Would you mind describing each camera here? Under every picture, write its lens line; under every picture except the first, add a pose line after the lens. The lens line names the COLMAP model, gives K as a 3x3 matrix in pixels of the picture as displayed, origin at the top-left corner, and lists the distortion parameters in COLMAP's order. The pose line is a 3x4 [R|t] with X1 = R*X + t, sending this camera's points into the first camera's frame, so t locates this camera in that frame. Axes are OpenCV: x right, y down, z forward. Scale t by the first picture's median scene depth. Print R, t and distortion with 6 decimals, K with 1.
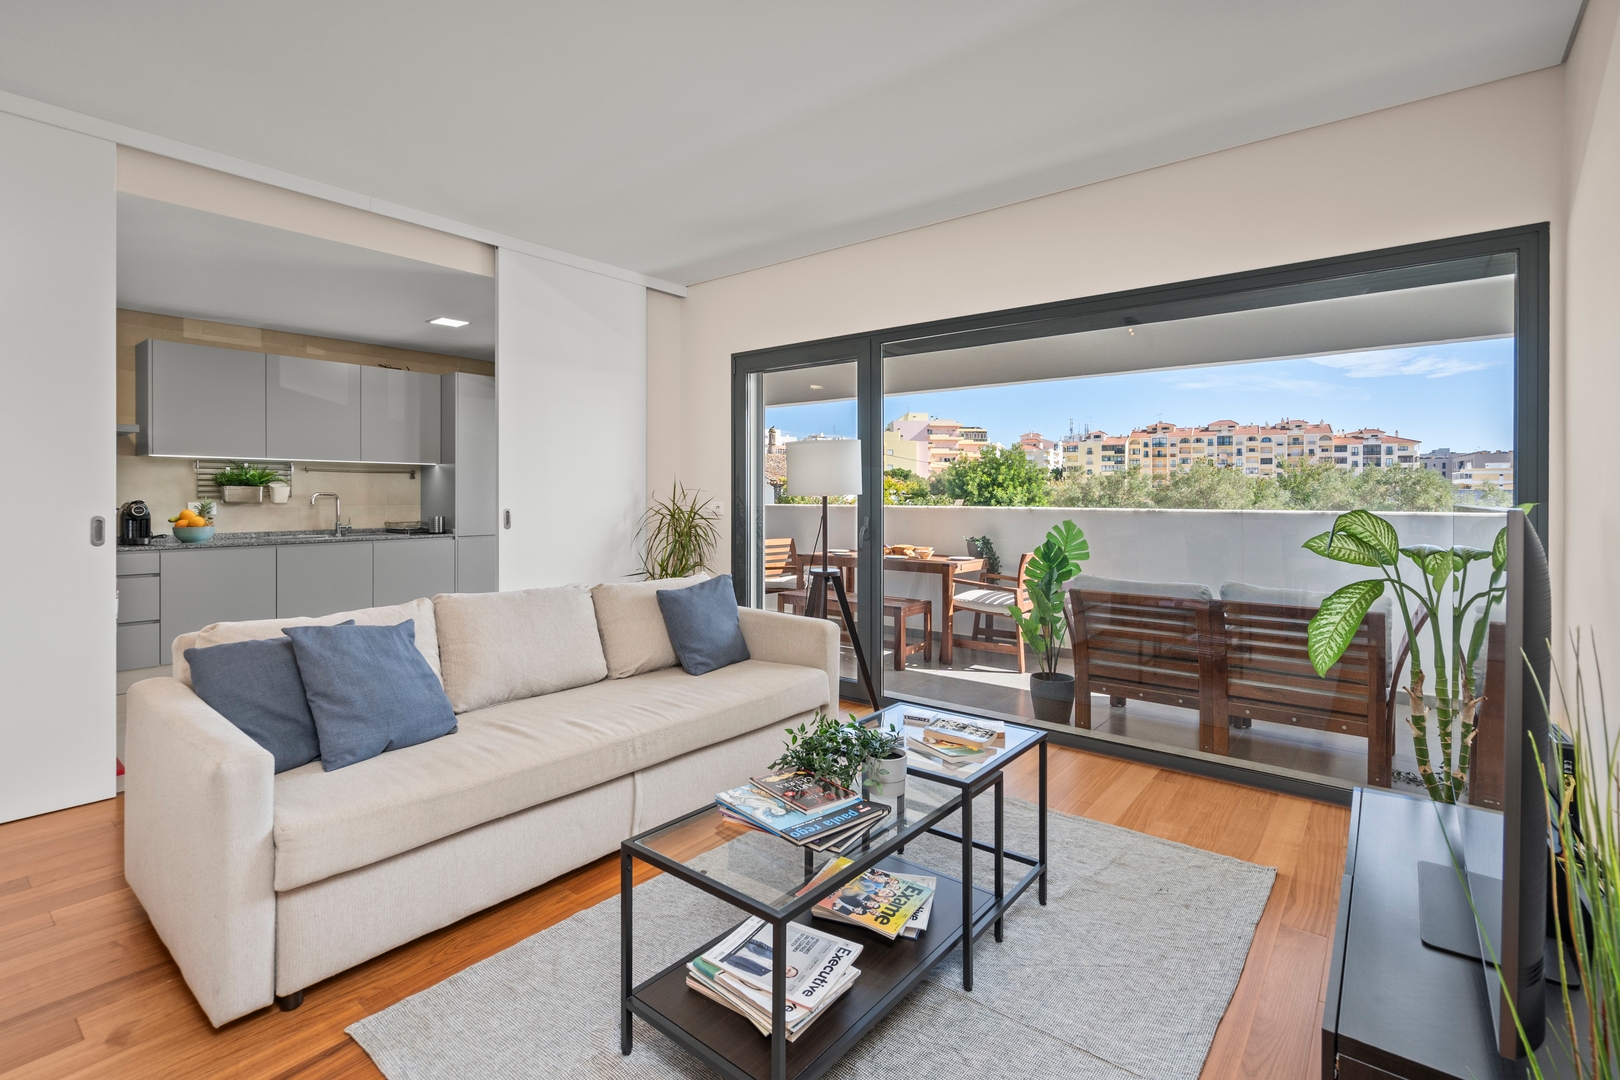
lens RADIAL K [[747.4, 0, 803.6], [0, 747.4, 497.4], [0, 0, 1]] dist [-0.004194, 0.000070]
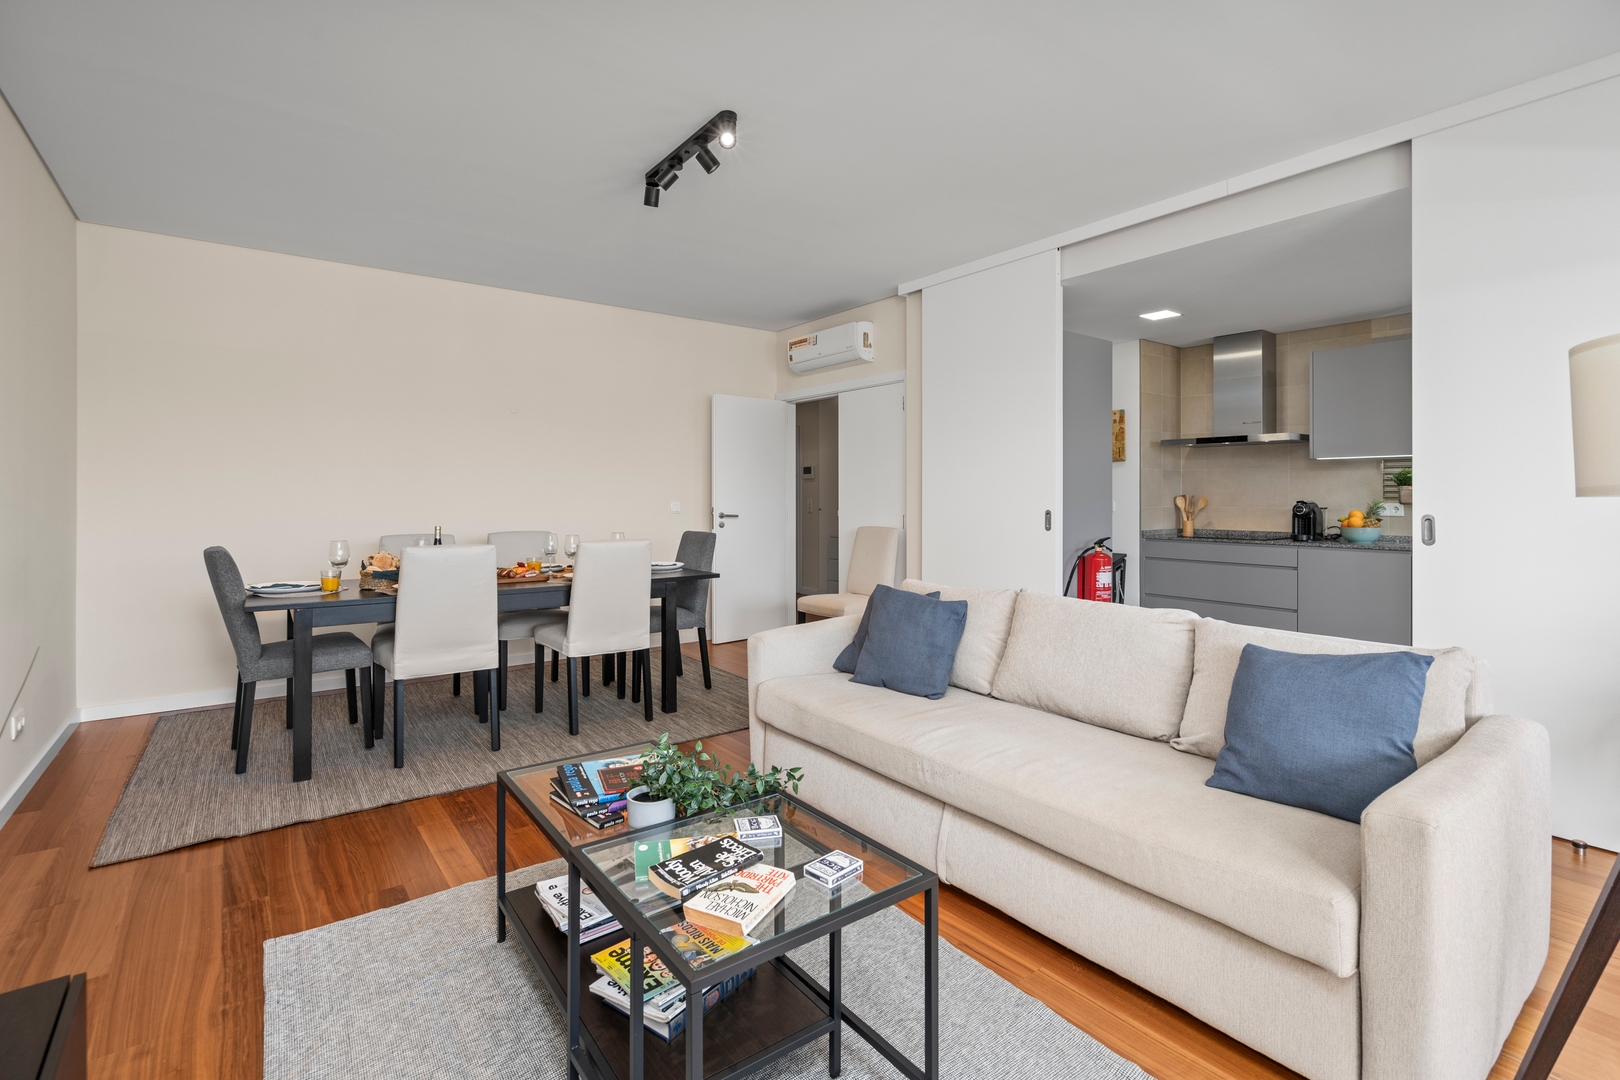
lens RADIAL K [[747.4, 0, 803.6], [0, 747.4, 497.4], [0, 0, 1]] dist [-0.004194, 0.000070]
pose [[-0.242950, 0.002341, -0.970036, 0.334545], [-0.002718, 0.999992, 0.003094, -0.001920], [0.970035, 0.003388, -0.242942, 0.508983]]
